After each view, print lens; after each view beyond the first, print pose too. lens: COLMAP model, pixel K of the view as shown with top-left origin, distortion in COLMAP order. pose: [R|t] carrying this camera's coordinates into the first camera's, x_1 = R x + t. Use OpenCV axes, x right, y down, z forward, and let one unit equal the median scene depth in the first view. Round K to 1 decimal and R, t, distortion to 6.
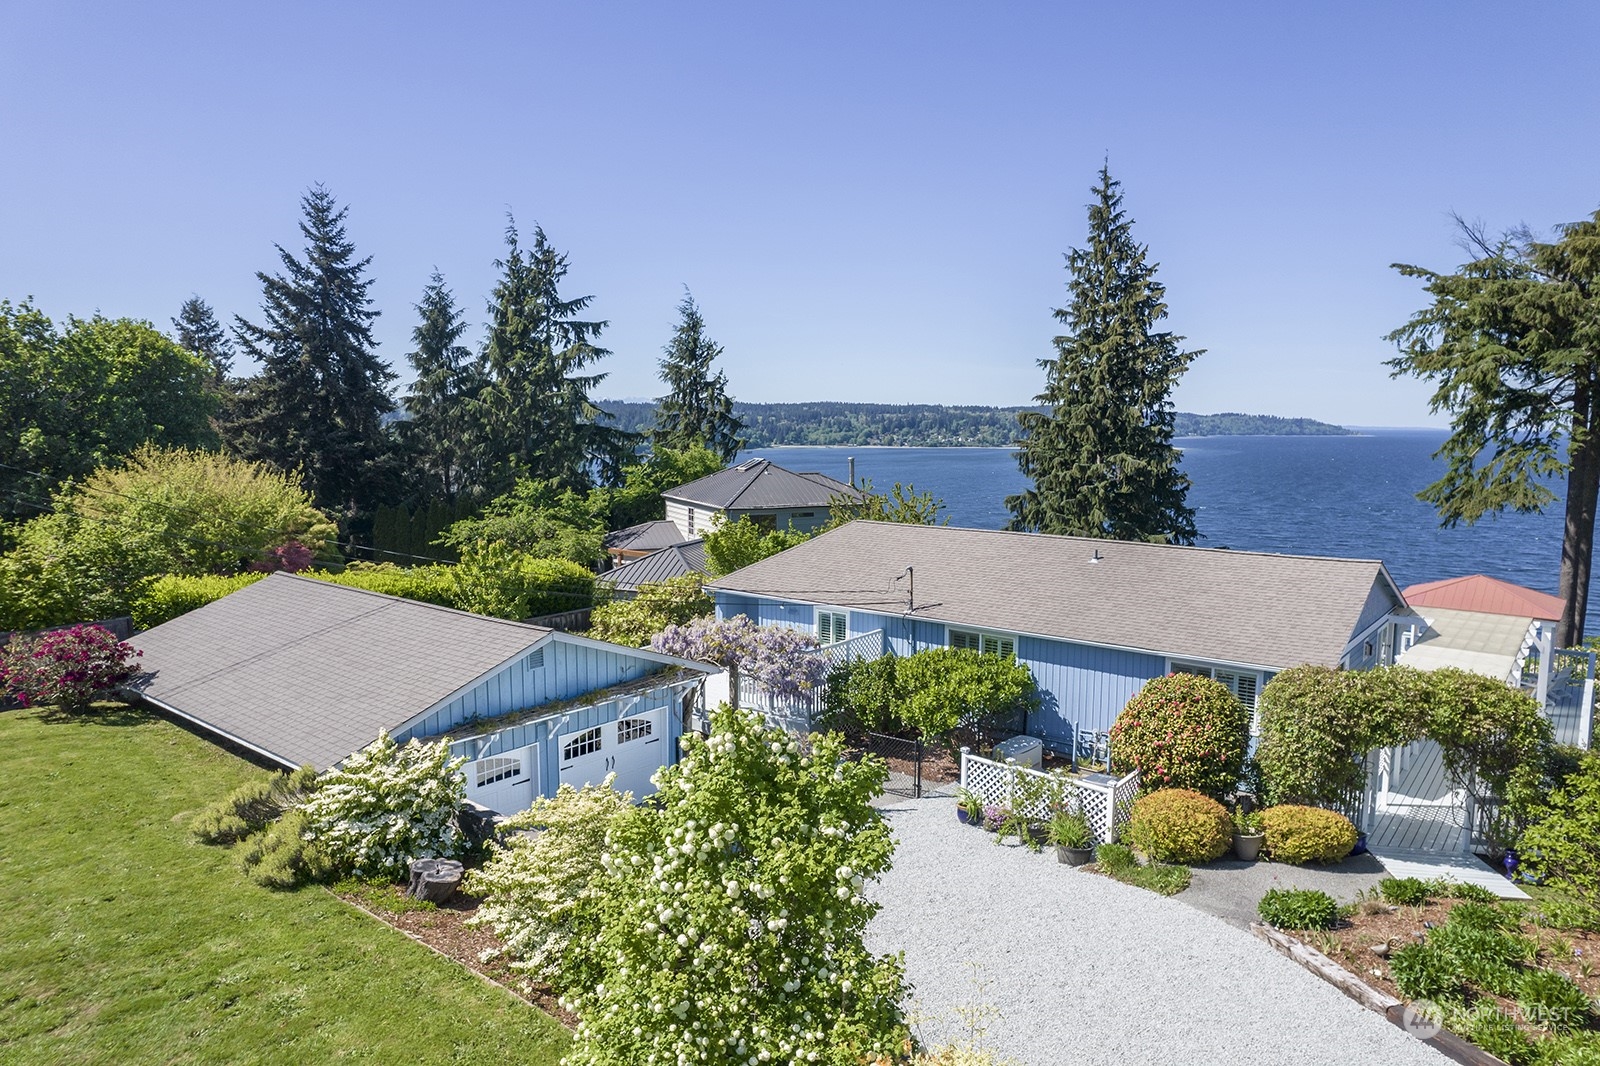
lens RADIAL K [[918.6, 0, 800.0], [0, 918.6, 533.0], [0, 0, 1]] dist [-0.026299, 0.000289]
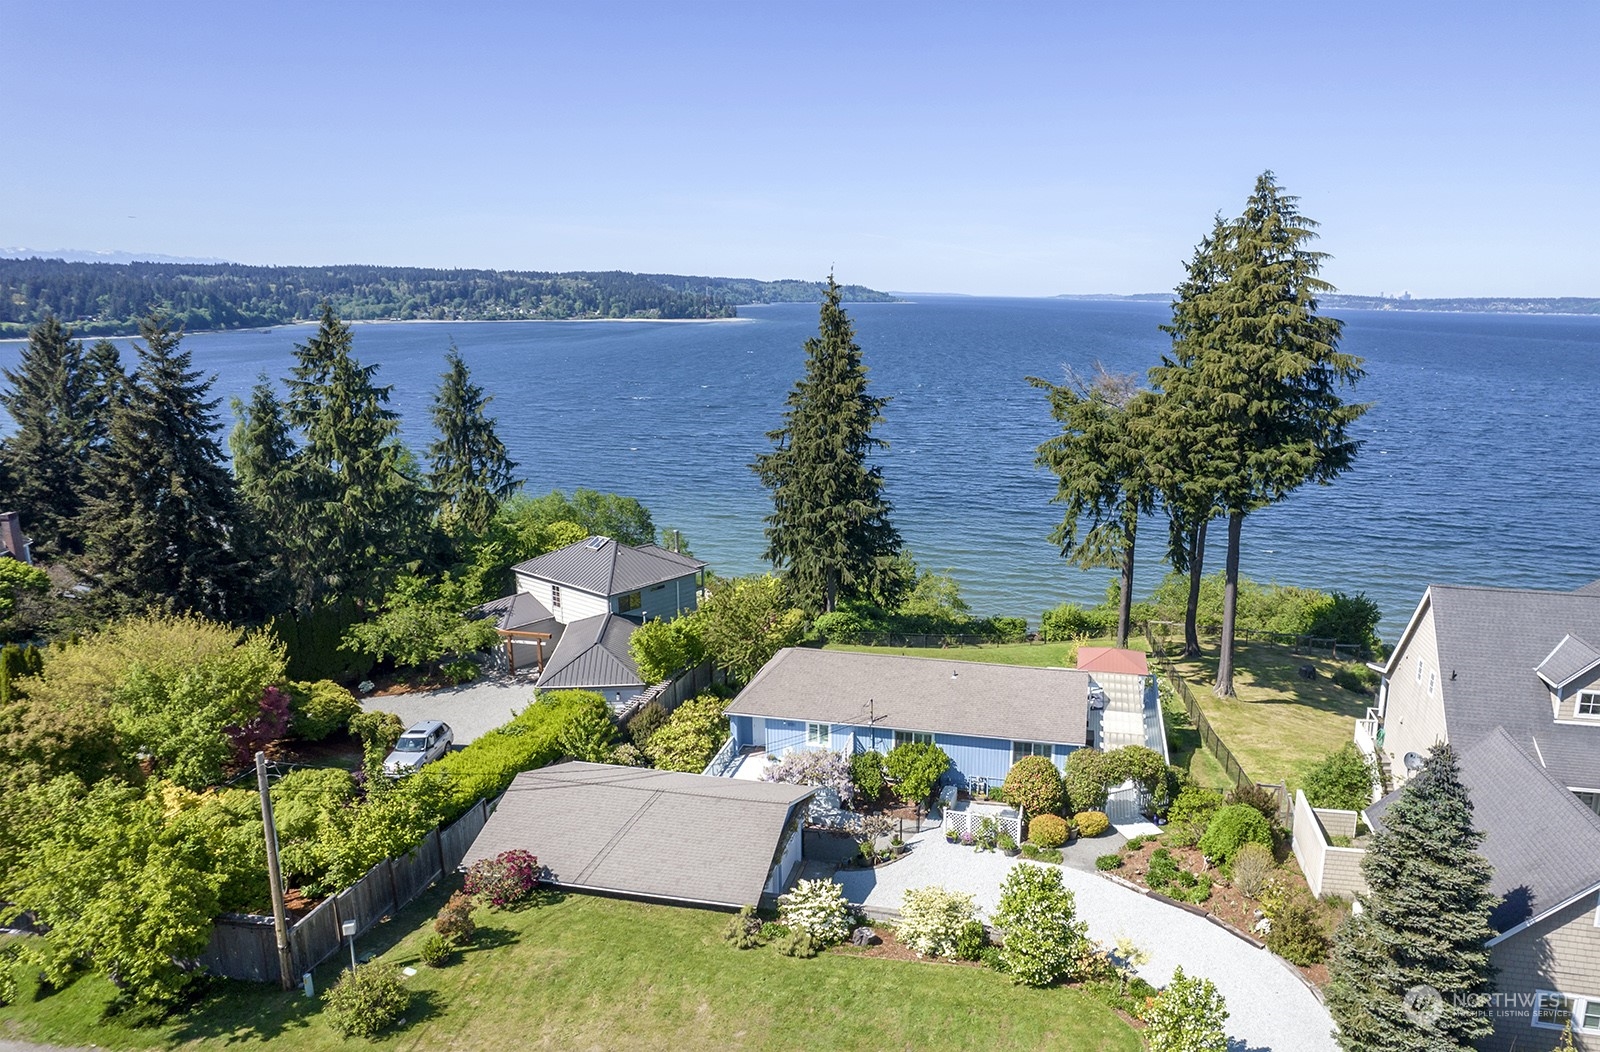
lens RADIAL K [[979.3, 0, 800.0], [0, 979.3, 526.0], [0, 0, 1]] dist [-0.051099, 0.000260]
pose [[0.903242, -0.090652, 0.419449, -0.798897], [0.042209, 0.991461, 0.123382, -0.556171], [-0.427052, -0.093739, 0.899355, -0.643502]]
